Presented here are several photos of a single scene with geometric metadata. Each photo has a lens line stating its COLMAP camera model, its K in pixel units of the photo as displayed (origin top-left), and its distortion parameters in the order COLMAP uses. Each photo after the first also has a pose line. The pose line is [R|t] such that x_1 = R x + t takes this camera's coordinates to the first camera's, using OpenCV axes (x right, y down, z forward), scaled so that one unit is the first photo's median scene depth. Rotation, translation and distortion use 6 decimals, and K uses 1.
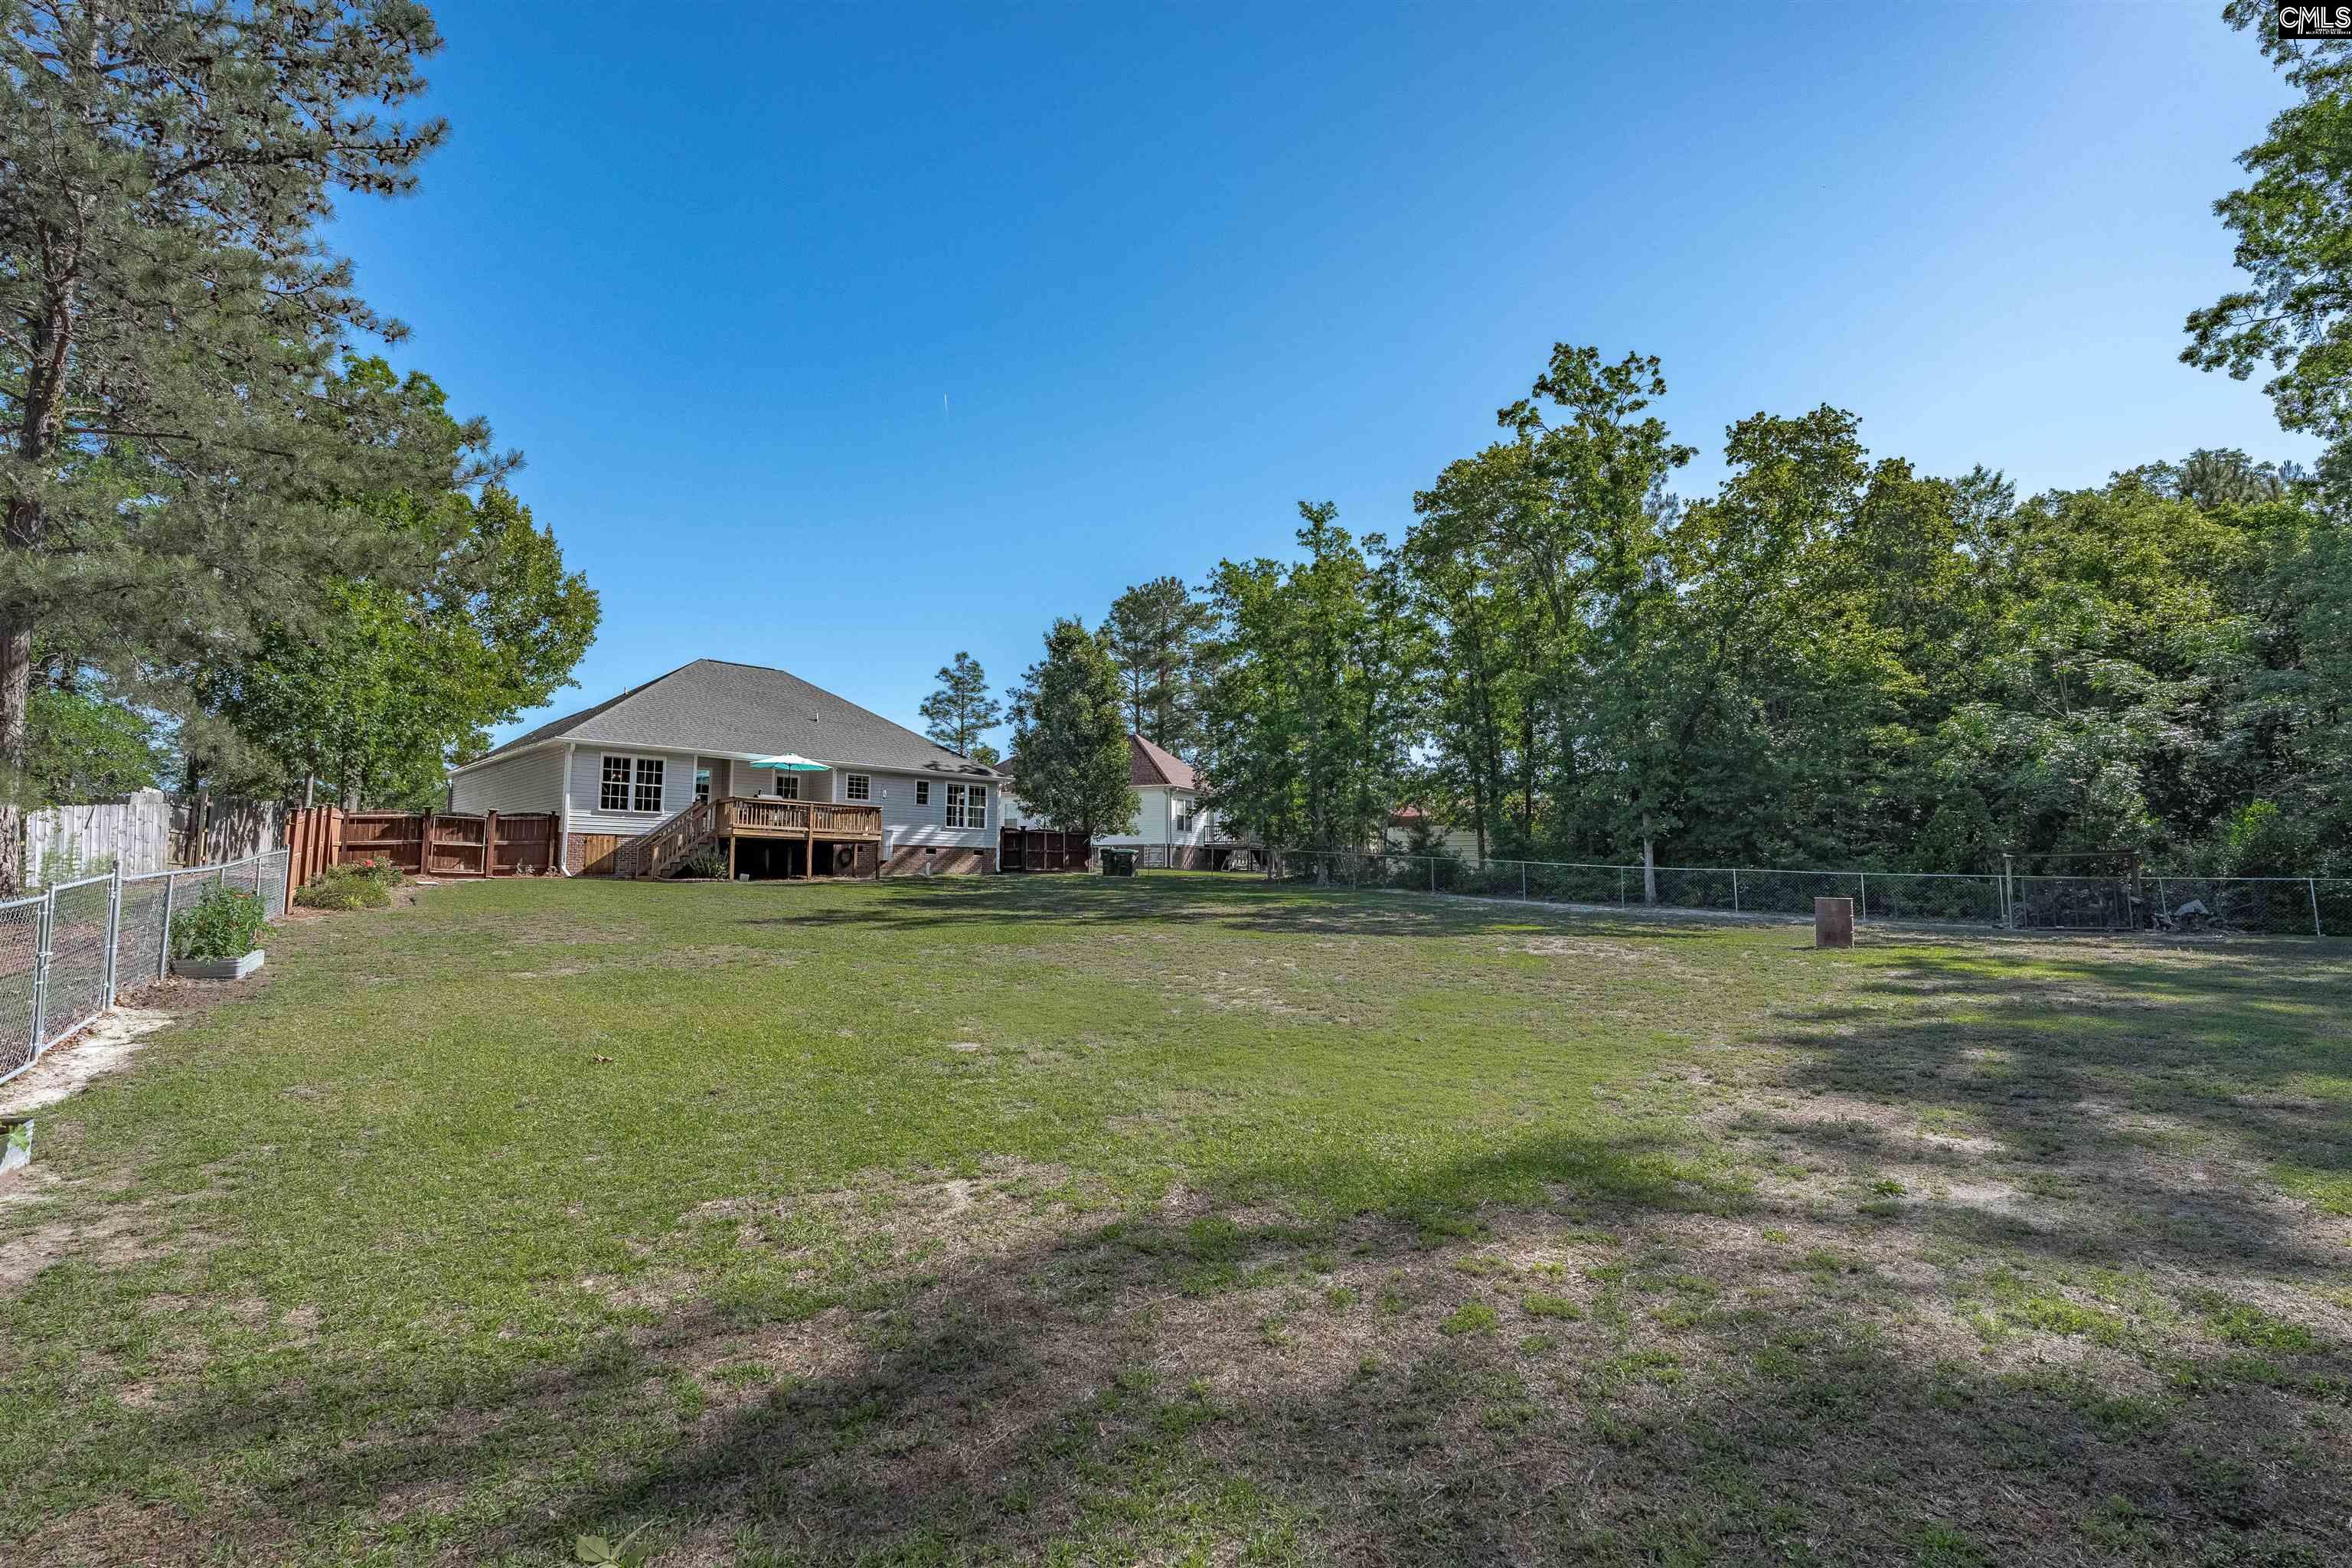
lens RADIAL K [[1117.0, 0, 1160.6], [0, 1117.0, 781.1], [0, 0, 1]] dist [-0.044087, 0.001572]
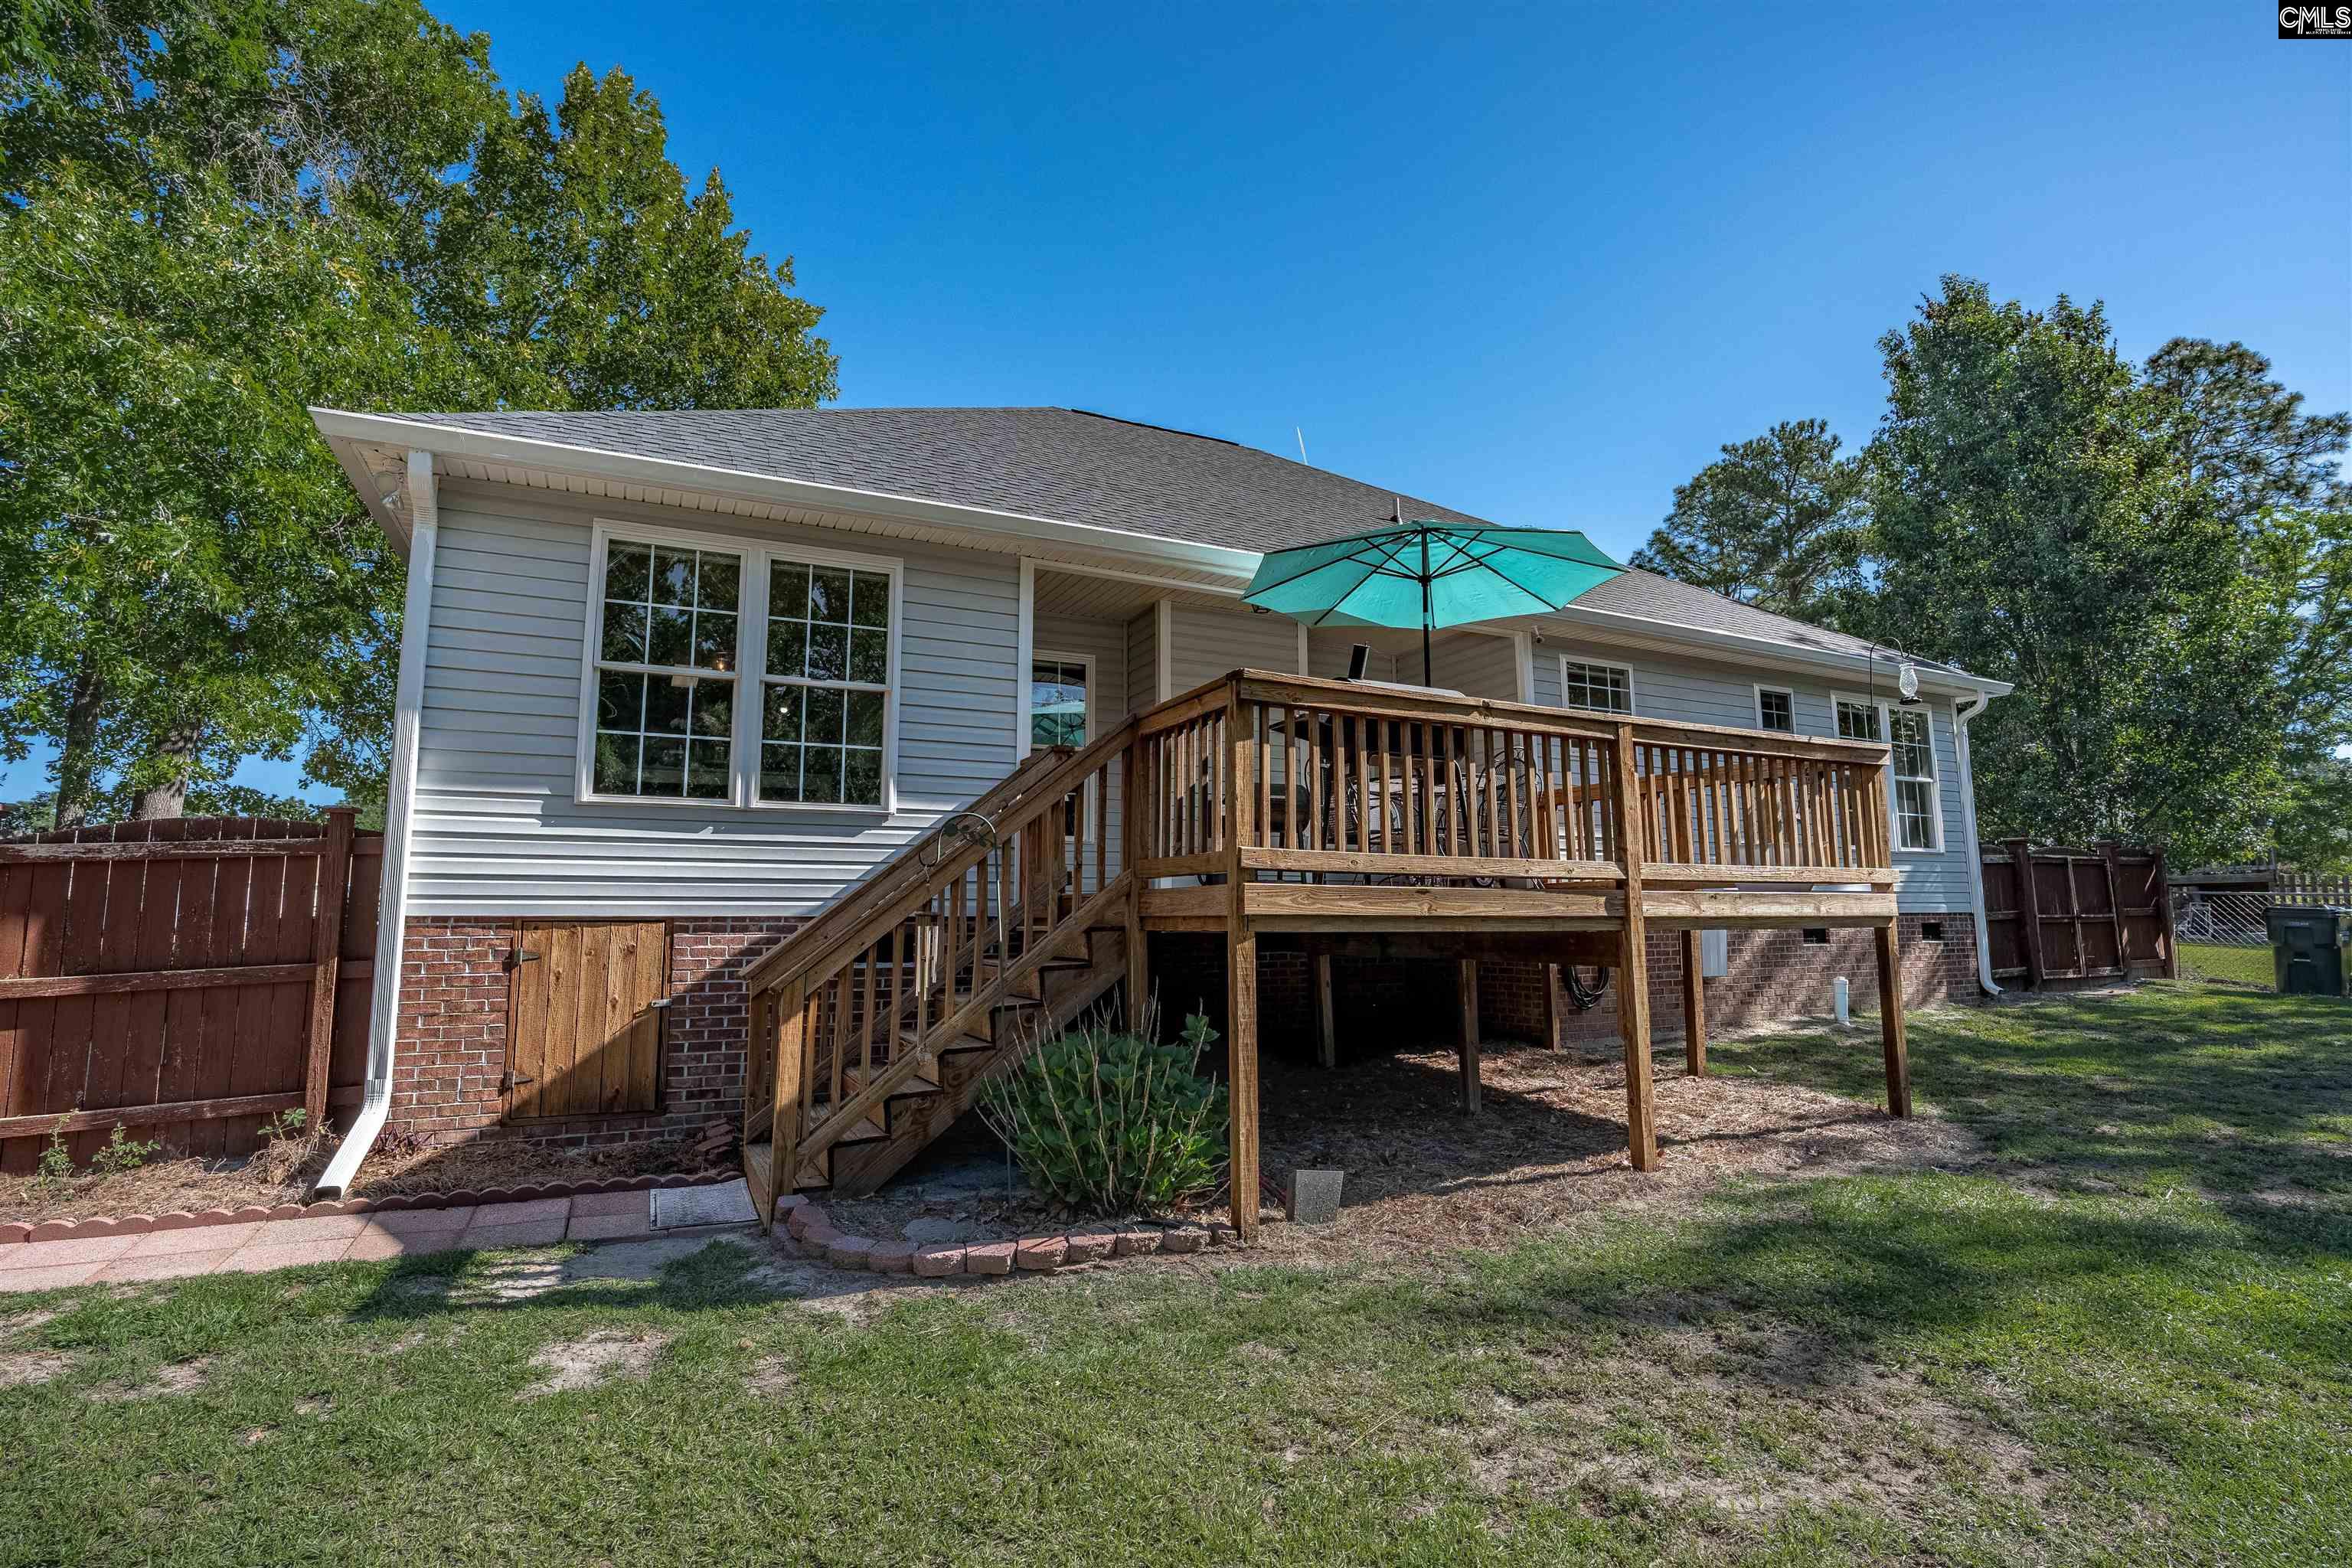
lens RADIAL K [[1092.1, 0, 1138.5], [0, 1092.1, 781.0], [0, 0, 1]] dist [-0.021151, 0.023730]
pose [[0.943088, -0.049951, -0.328769, -0.338802], [0.039595, 0.998488, -0.038124, 0.033636], [0.330177, 0.022937, 0.943640, 0.827599]]
